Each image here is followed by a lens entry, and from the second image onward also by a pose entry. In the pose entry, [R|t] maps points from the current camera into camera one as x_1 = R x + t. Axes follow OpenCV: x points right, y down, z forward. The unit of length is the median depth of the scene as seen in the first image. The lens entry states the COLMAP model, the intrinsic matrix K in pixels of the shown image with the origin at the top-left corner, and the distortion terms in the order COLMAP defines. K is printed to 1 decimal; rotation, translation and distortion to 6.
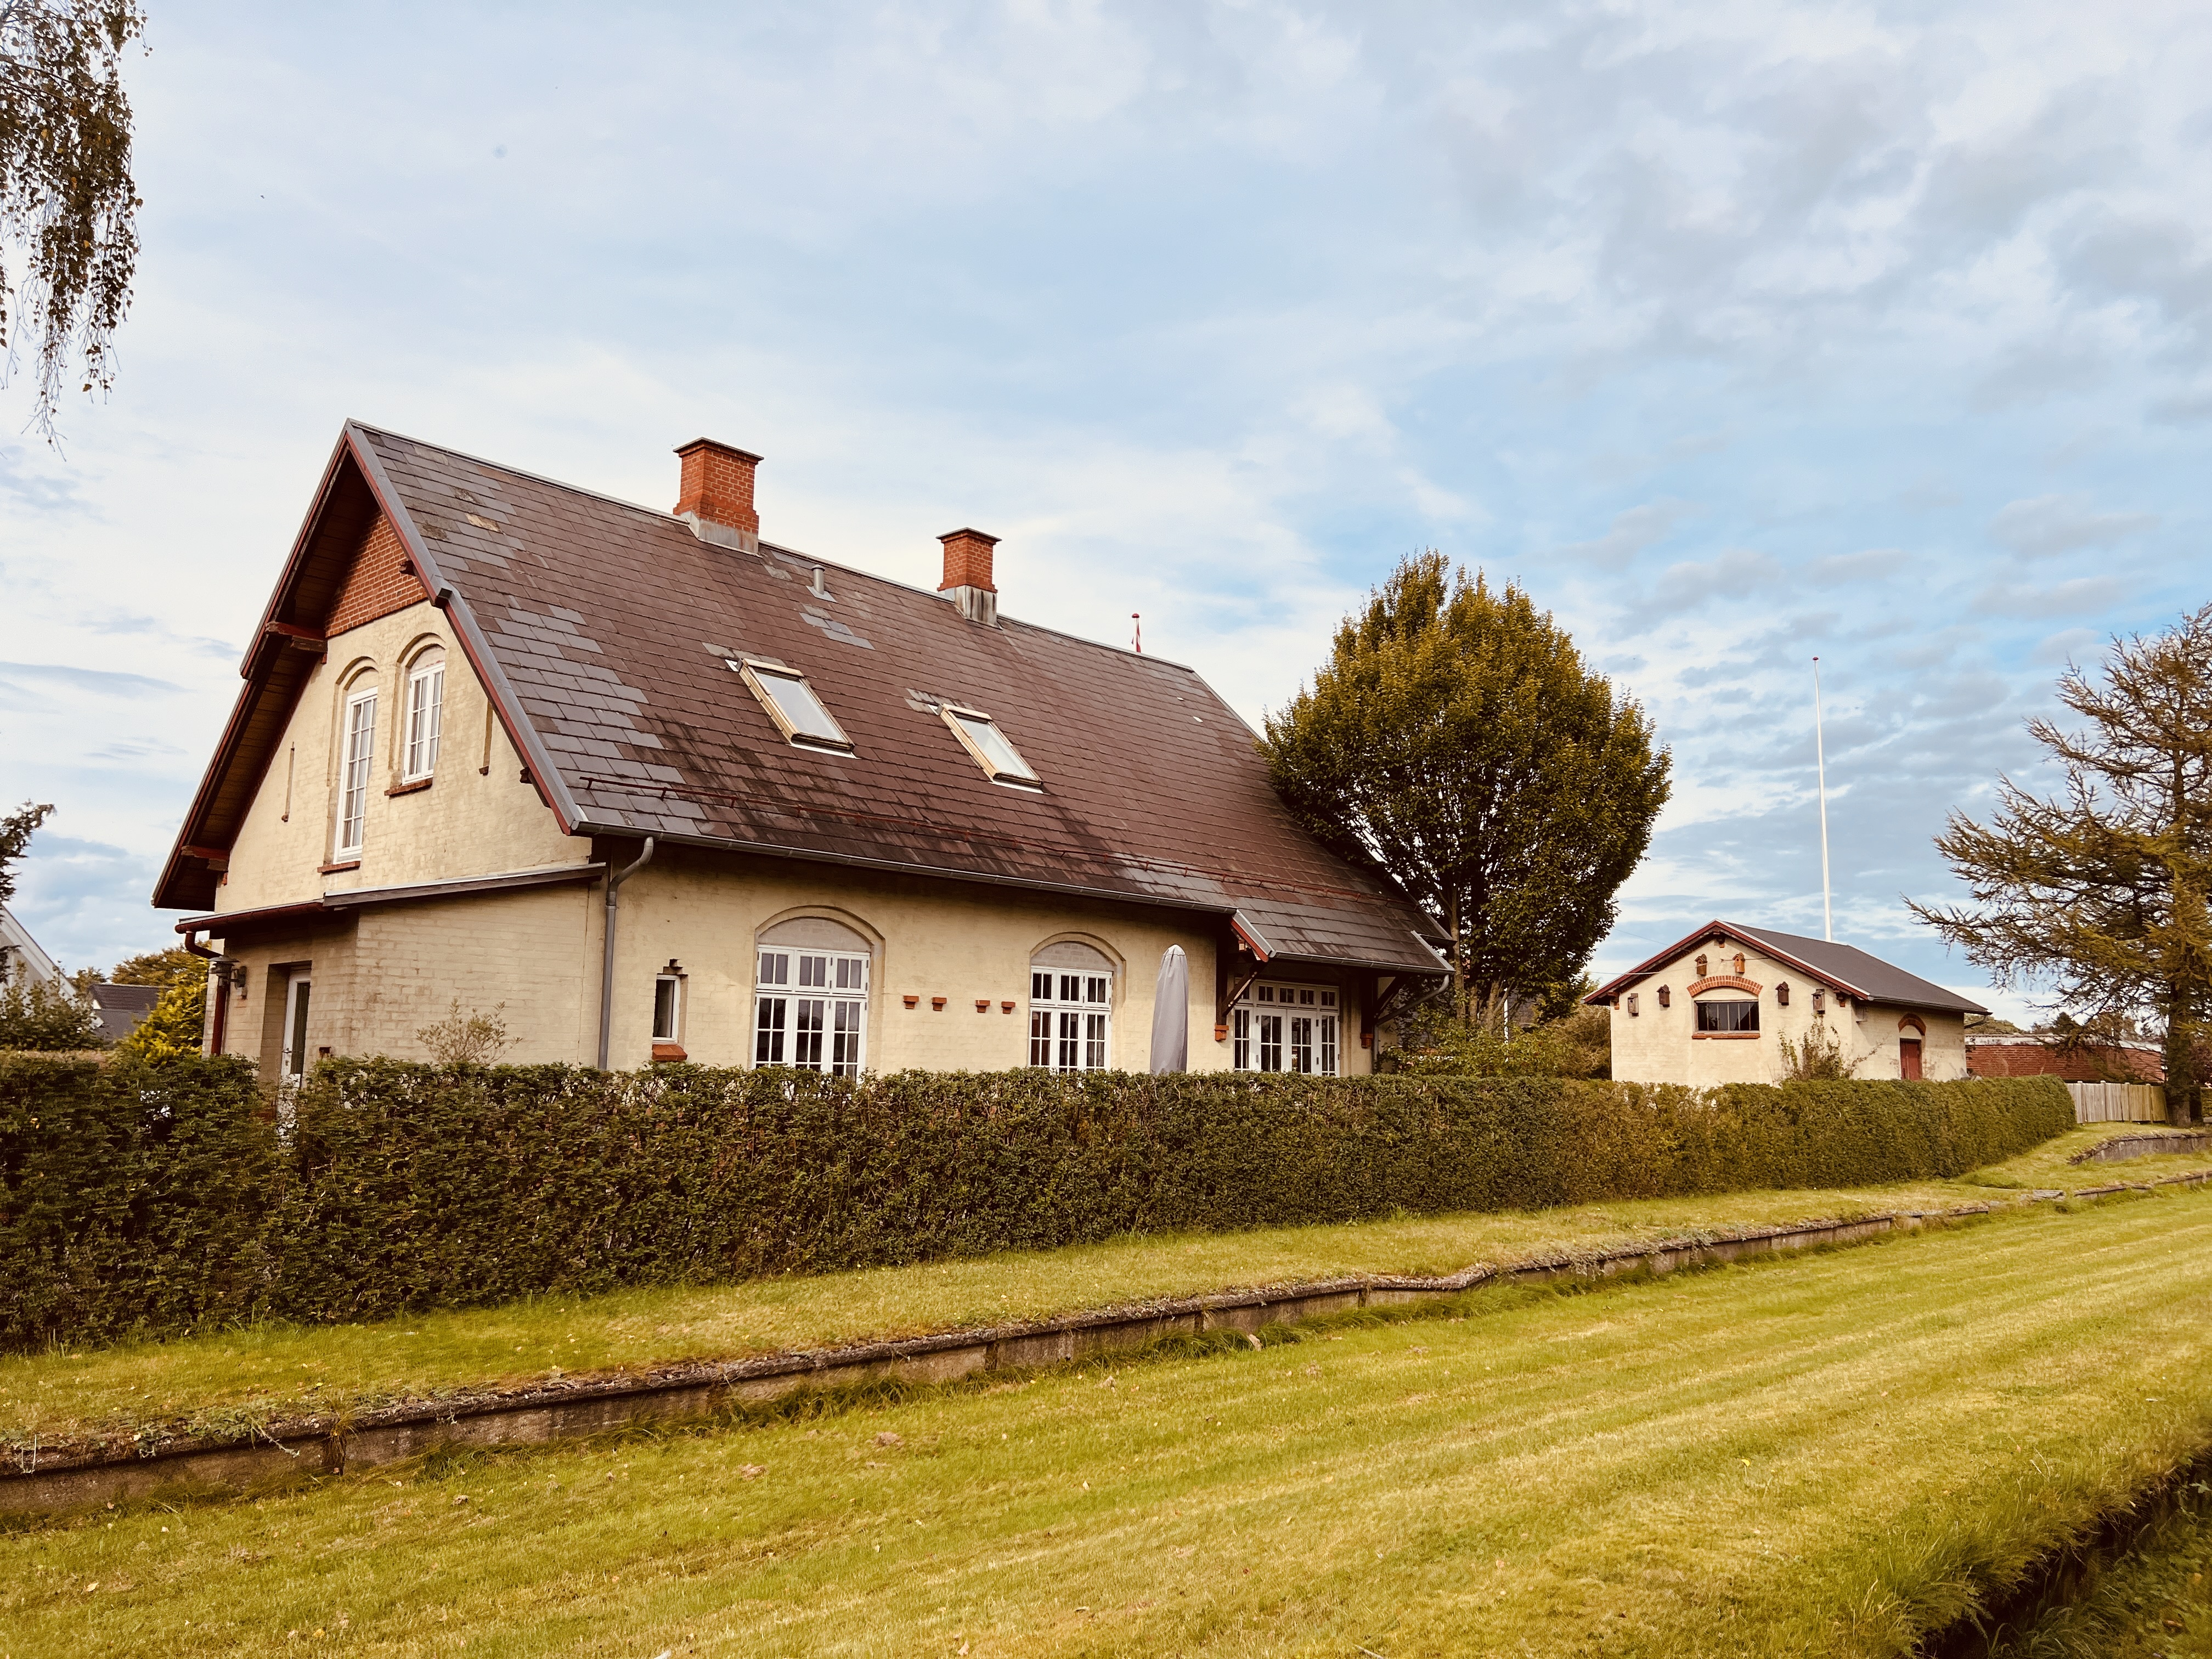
lens RADIAL K [[1665.2, 0, 1114.1], [0, 1665.2, 841.1], [0, 0, 1]] dist [0.069979, -0.079201]
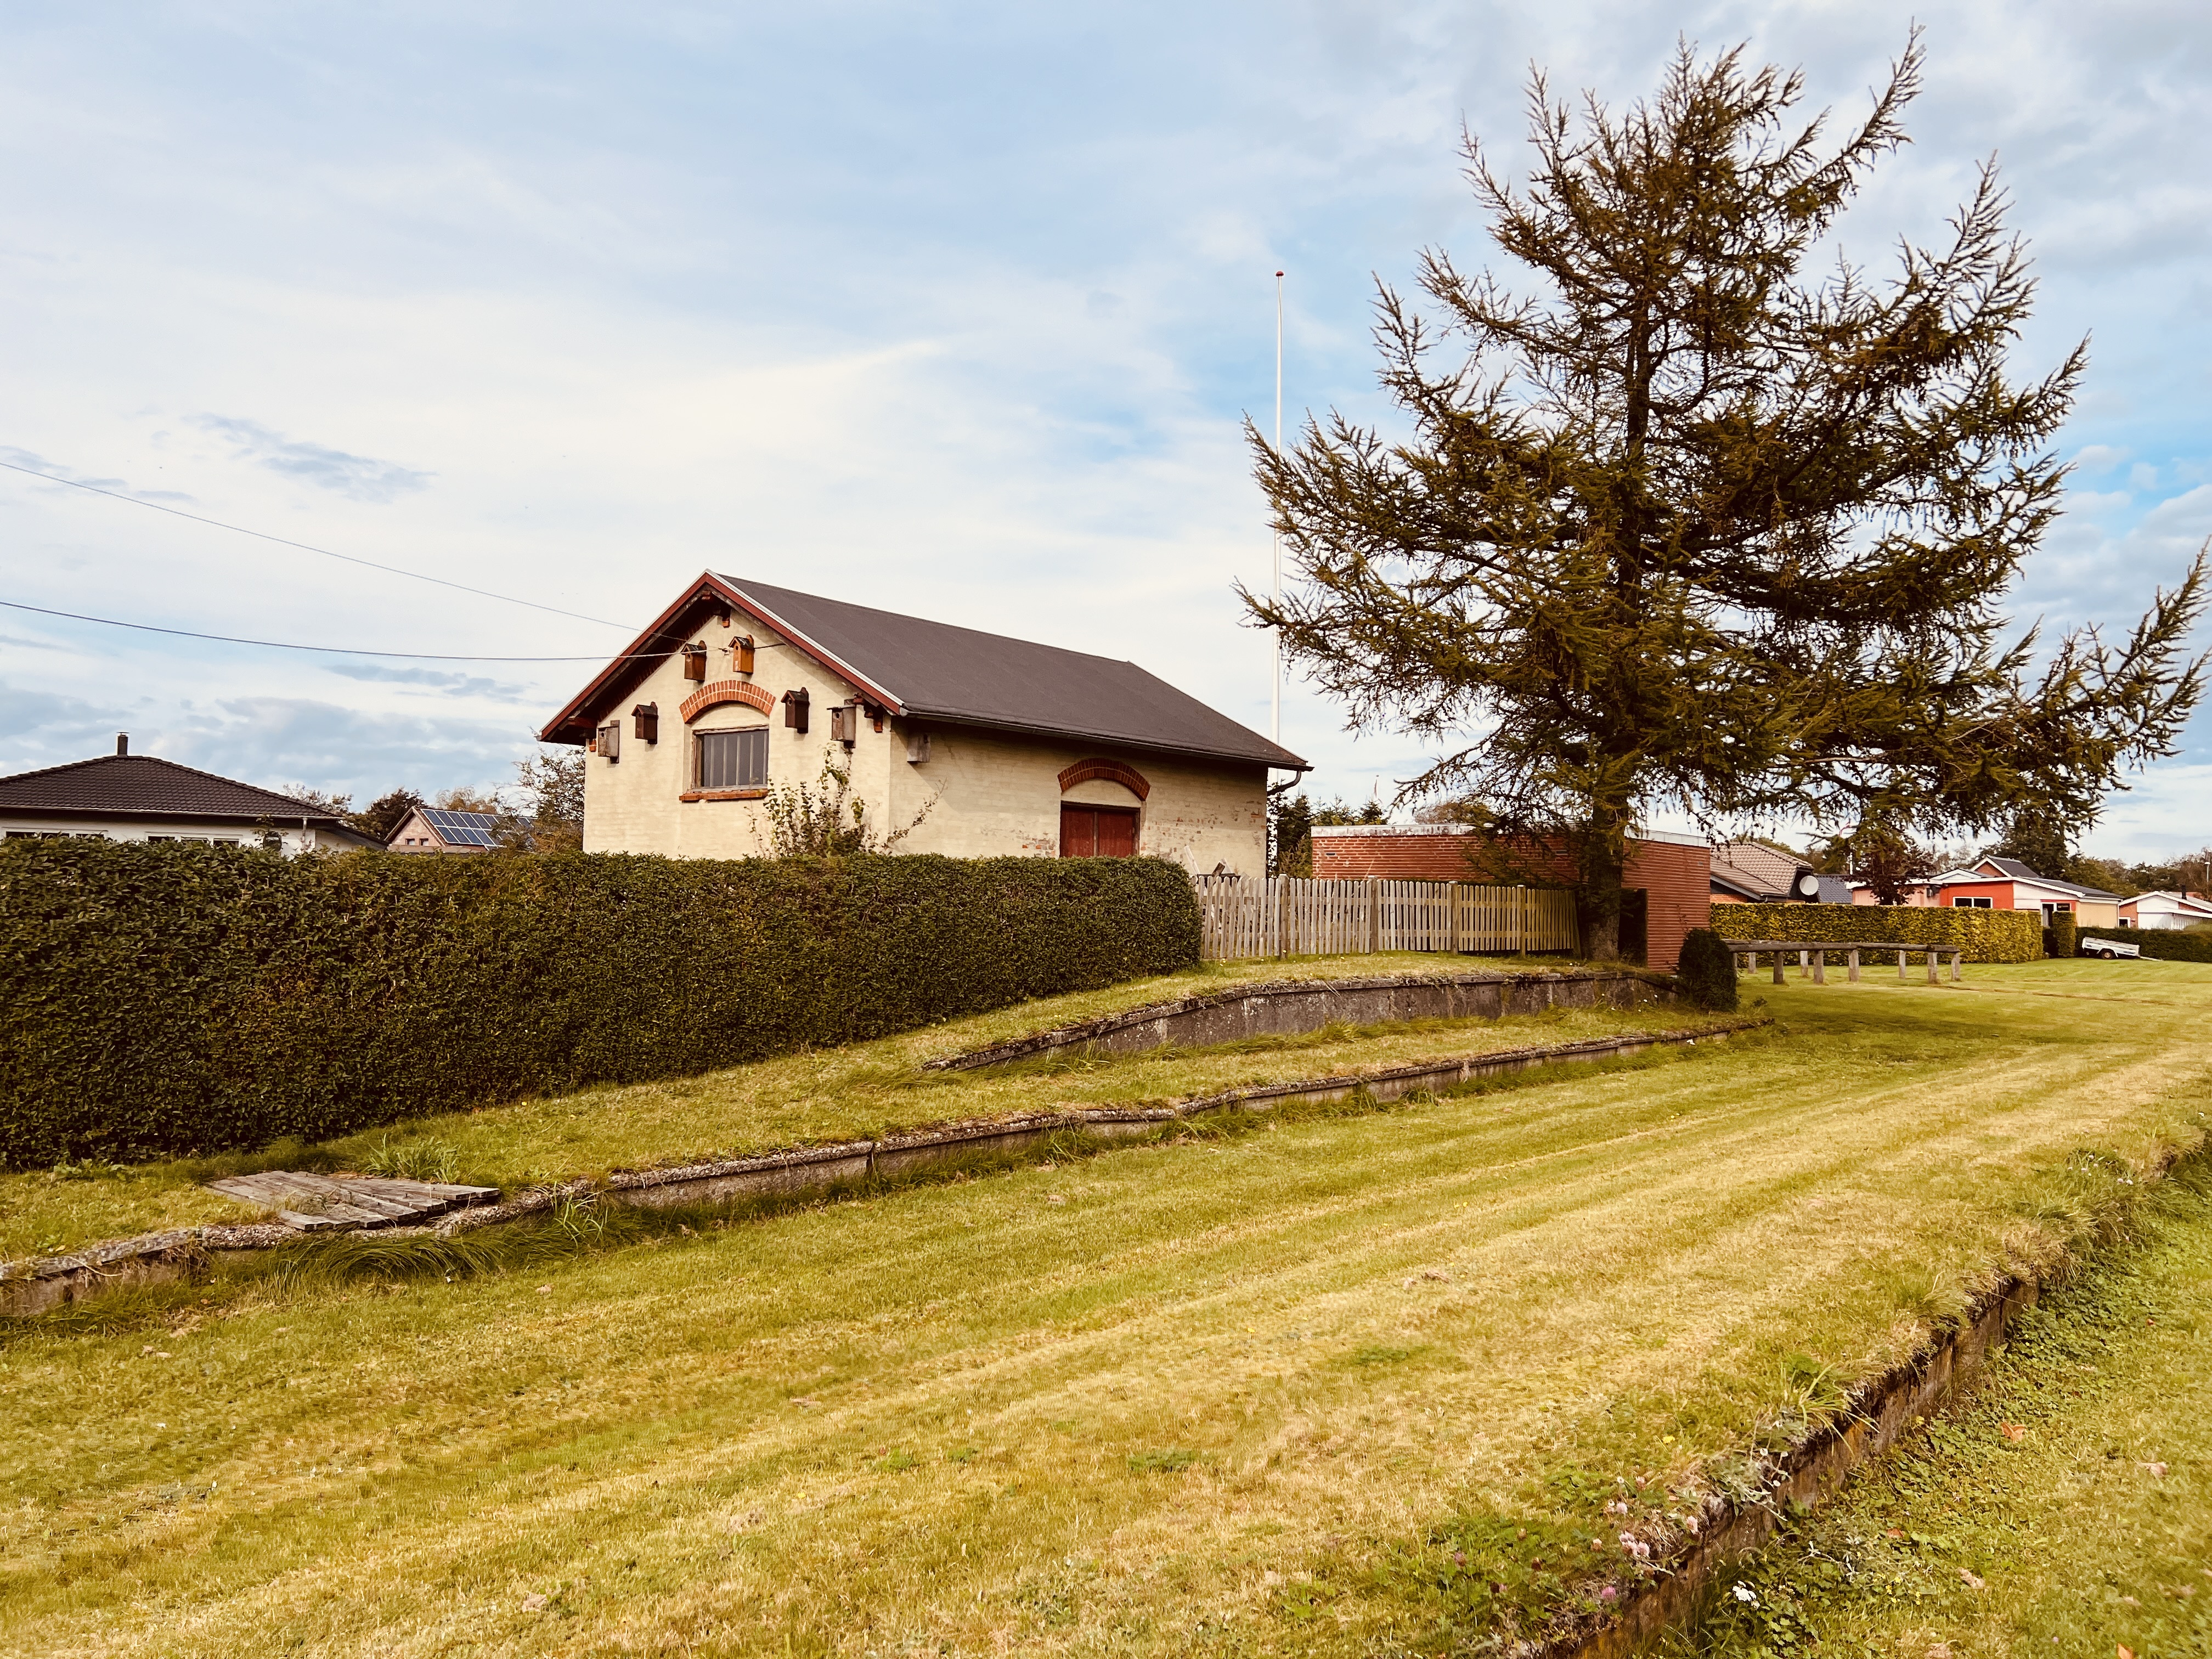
lens RADIAL K [[1665.2, 0, 1096.5], [0, 1665.2, 831.2], [0, 0, 1]] dist [0.069979, -0.079201]
pose [[0.997474, -0.000196, 0.071034, 0.869353], [-0.006447, 0.995619, 0.093279, 0.152604], [-0.070741, -0.093502, 0.993103, 0.934827]]
